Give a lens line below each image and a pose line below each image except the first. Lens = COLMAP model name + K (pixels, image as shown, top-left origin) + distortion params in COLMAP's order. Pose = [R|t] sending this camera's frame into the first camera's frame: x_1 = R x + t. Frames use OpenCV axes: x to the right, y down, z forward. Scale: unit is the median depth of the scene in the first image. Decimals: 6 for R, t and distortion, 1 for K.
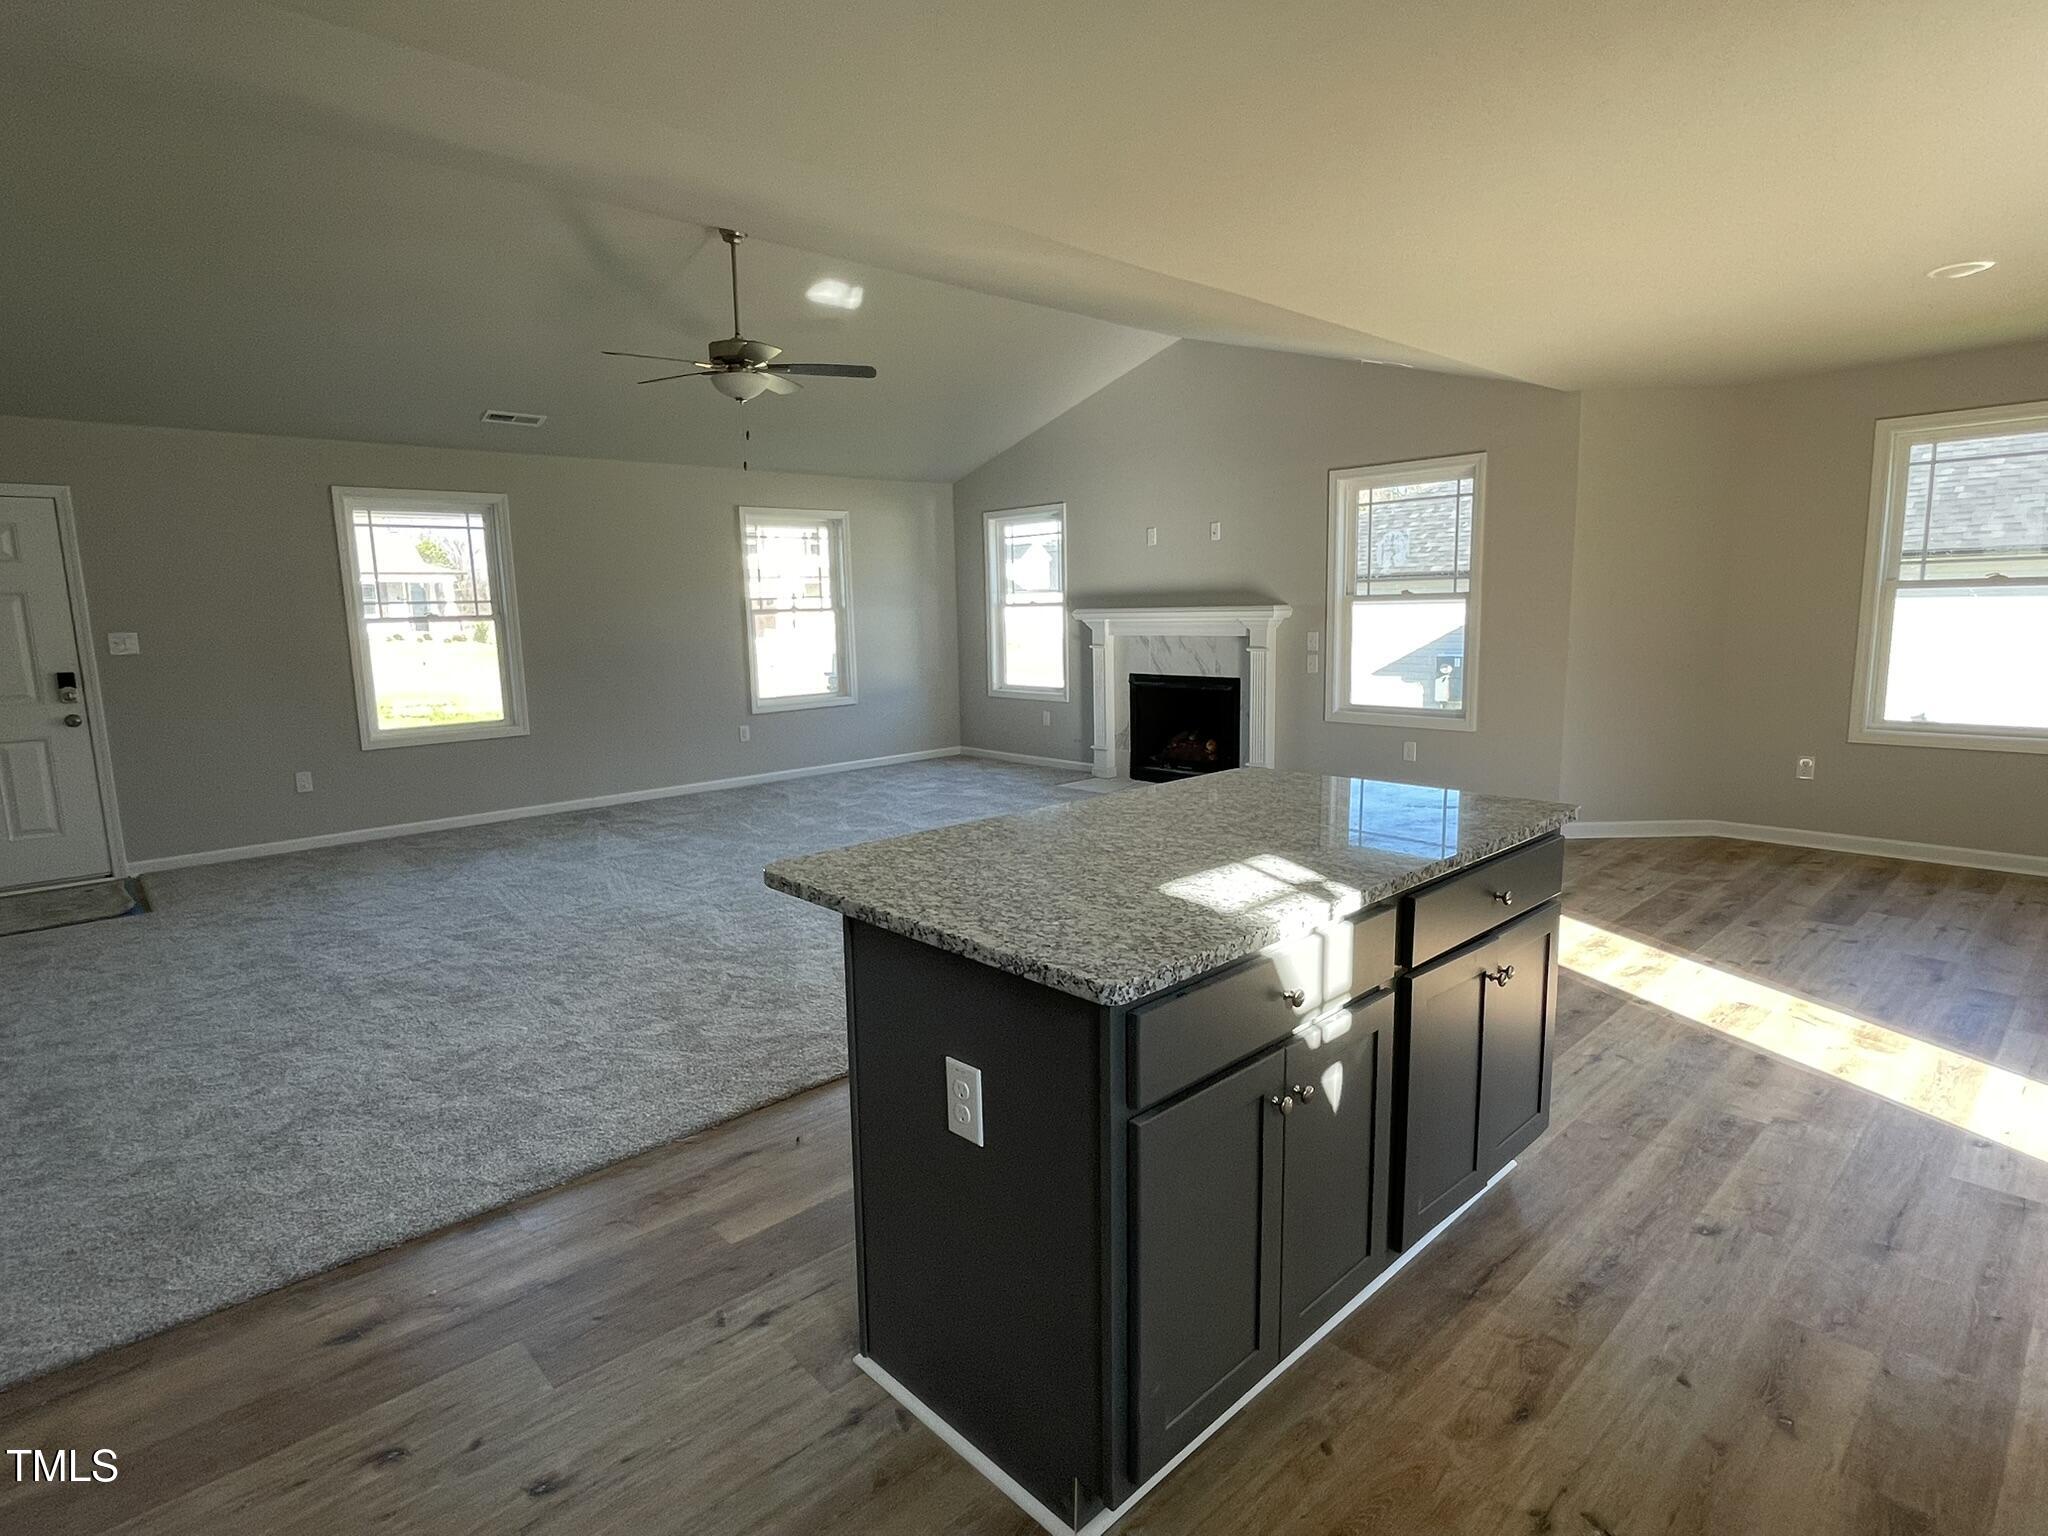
lens RADIAL K [[1050.2, 0, 1030.6], [0, 1050.2, 763.4], [0, 0, 1]] dist [-0.015201, -0.000549]
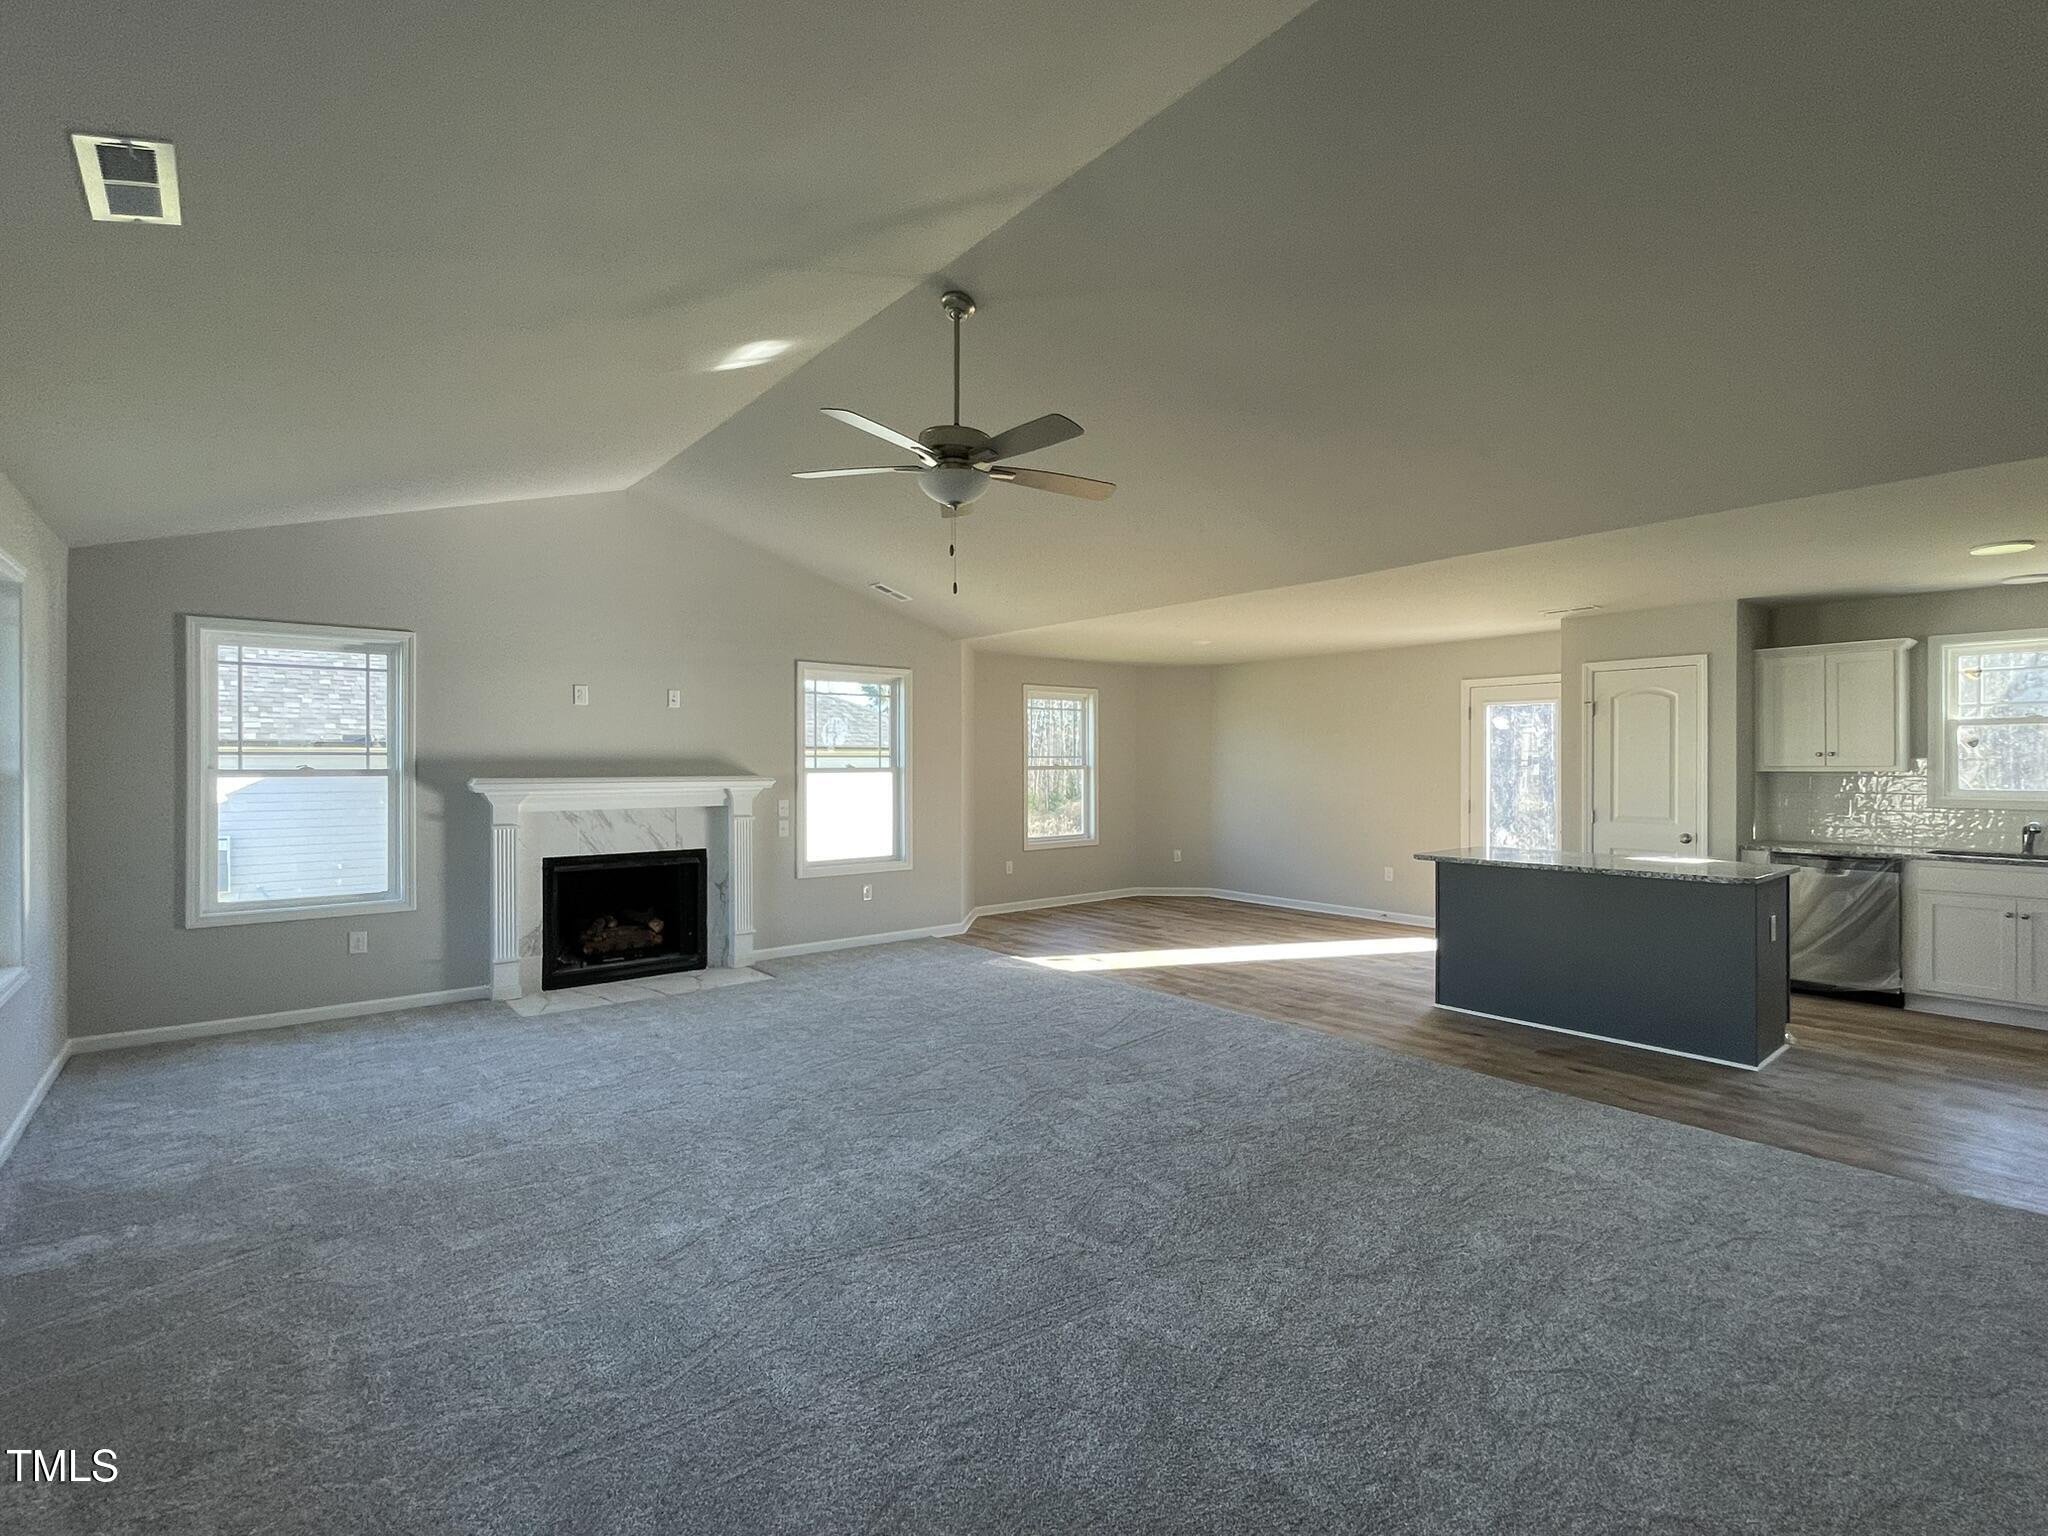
lens RADIAL K [[961.1, 0, 1042.9], [0, 961.1, 771.3], [0, 0, 1]] dist [-0.013138, -0.000206]
pose [[0.048684, 0.018772, 0.998638, -0.706157], [0.153149, 0.987860, -0.026035, -0.084078], [-0.987003, 0.154208, 0.045218, 0.657483]]
